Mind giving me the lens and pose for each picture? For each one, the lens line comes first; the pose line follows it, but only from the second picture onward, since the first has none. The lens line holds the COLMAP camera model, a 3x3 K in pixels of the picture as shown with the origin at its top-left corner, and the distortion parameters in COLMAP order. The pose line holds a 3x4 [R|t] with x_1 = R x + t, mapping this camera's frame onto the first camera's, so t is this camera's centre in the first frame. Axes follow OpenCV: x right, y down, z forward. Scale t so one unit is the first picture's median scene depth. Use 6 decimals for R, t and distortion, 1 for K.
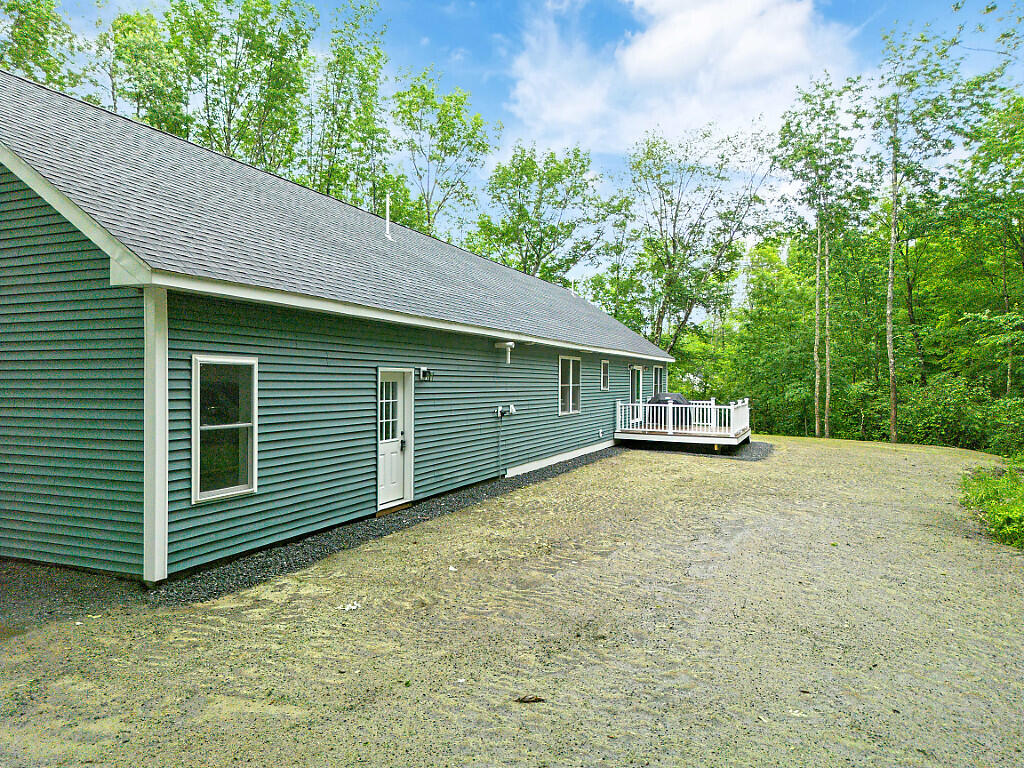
lens RADIAL K [[724.8, 0, 510.5], [0, 724.8, 380.7], [0, 0, 1]] dist [0.062724, -0.040330]
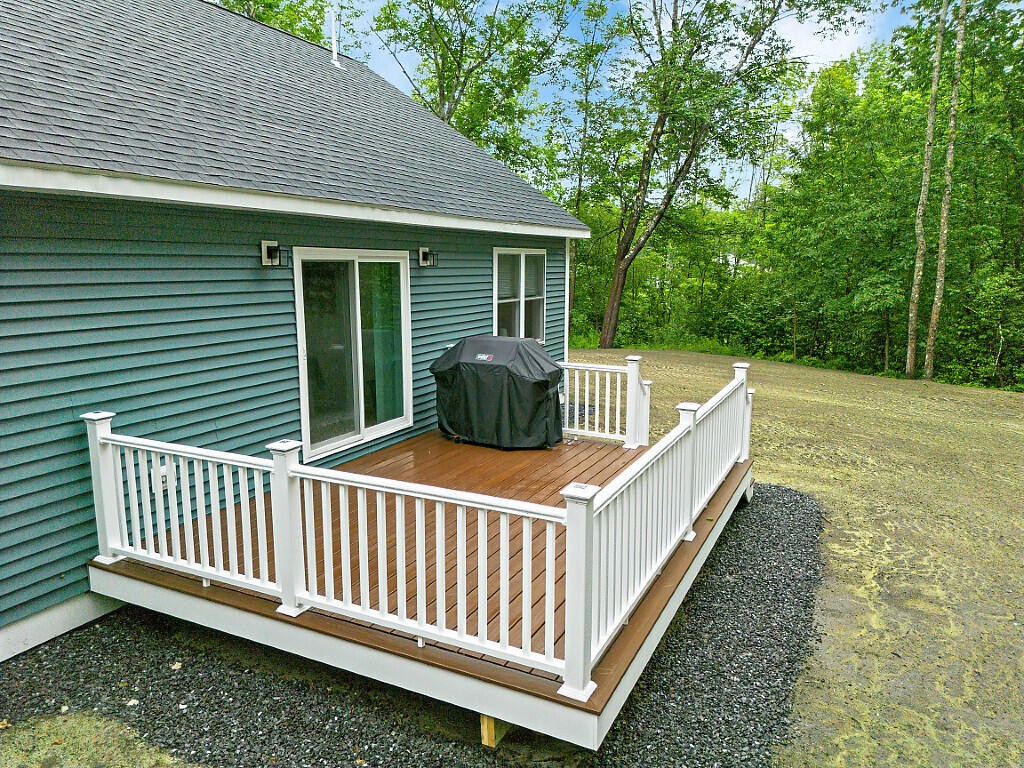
lens RADIAL K [[724.8, 0, 509.5], [0, 724.8, 387.0], [0, 0, 1]] dist [0.062724, -0.040330]
pose [[0.998062, 0.006804, -0.061861, 0.152516], [0.003870, 0.985297, 0.170807, -0.010117], [0.062113, -0.170715, 0.983361, 0.431620]]
